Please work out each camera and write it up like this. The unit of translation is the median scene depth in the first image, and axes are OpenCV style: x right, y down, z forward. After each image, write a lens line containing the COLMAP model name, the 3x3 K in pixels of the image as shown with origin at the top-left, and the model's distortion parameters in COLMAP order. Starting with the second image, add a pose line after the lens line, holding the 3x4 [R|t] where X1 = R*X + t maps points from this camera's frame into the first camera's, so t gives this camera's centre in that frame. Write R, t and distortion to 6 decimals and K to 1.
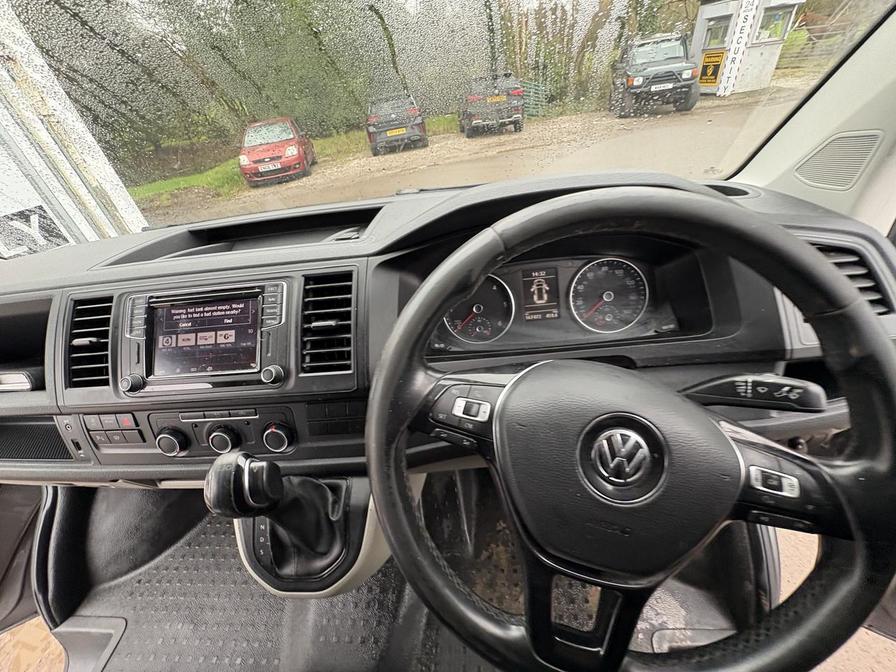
lens RADIAL K [[356.2, 0, 453.5], [0, 356.2, 334.0], [0, 0, 1]] dist [-0.001765, 0.000437]
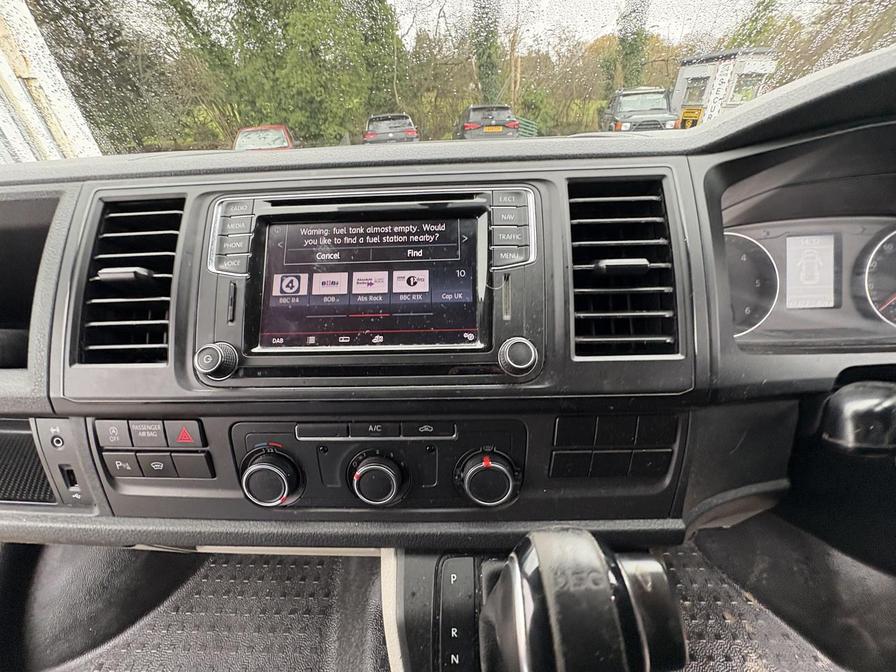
lens RADIAL K [[356.2, 0, 454.0], [0, 356.2, 333.3], [0, 0, 1]] dist [-0.001765, 0.000437]
pose [[0.995861, 0.061204, 0.067187, -0.586970], [-0.056662, 0.996106, -0.067541, 0.113315], [-0.071059, 0.063454, 0.995452, 0.456576]]
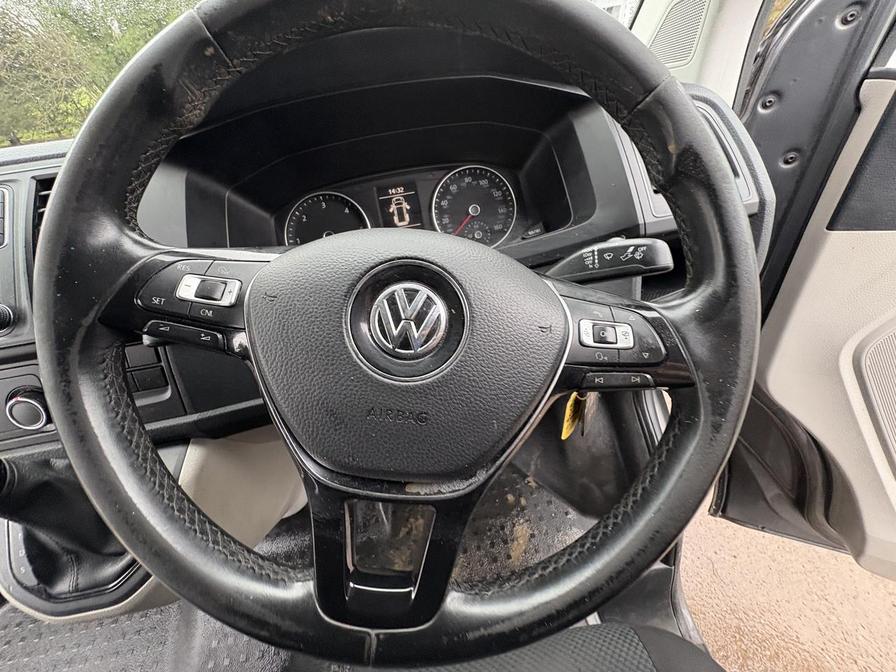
lens RADIAL K [[356.2, 0, 453.2], [0, 356.2, 331.6], [0, 0, 1]] dist [-0.001765, 0.000437]
pose [[0.981883, -0.102353, 0.159466, 0.245971], [0.100032, 0.994729, 0.022535, 0.200996], [-0.160932, -0.006175, 0.986946, 0.150752]]
